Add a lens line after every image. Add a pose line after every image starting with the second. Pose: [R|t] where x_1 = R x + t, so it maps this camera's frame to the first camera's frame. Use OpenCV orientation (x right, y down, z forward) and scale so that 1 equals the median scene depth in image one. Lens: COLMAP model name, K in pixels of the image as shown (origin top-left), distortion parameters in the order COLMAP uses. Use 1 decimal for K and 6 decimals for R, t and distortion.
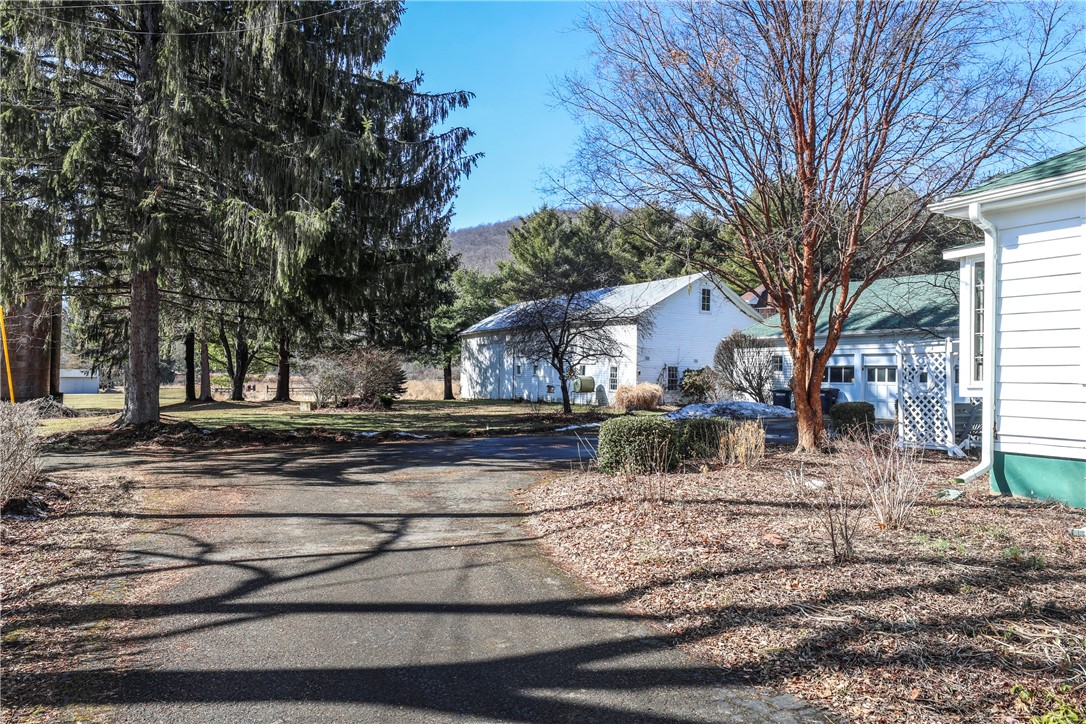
lens RADIAL K [[900.9, 0, 545.9], [0, 900.9, 372.7], [0, 0, 1]] dist [-0.001638, 0.071803]
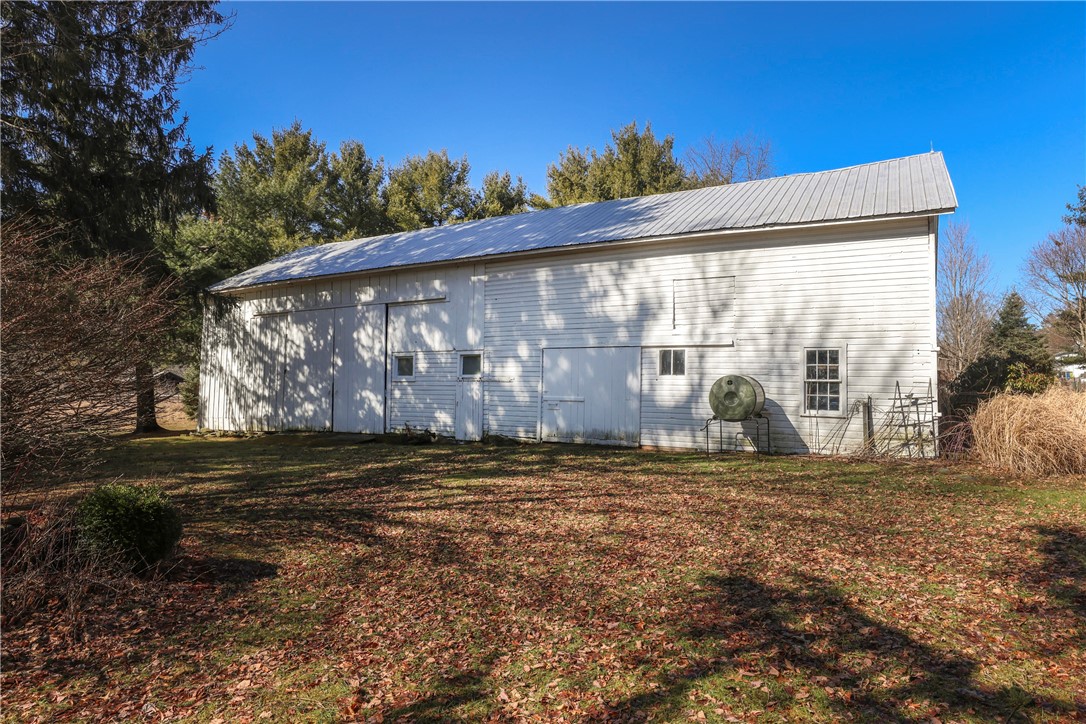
lens RADIAL K [[634.7, 0, 543.0], [0, 634.7, 362.0], [0, 0, 1]] dist [-0.002233, 0.000266]
pose [[0.827259, 0.017161, 0.561558, -0.136691], [0.005211, 0.999256, -0.038214, 0.006495], [-0.561796, 0.034539, 0.826554, 0.650924]]
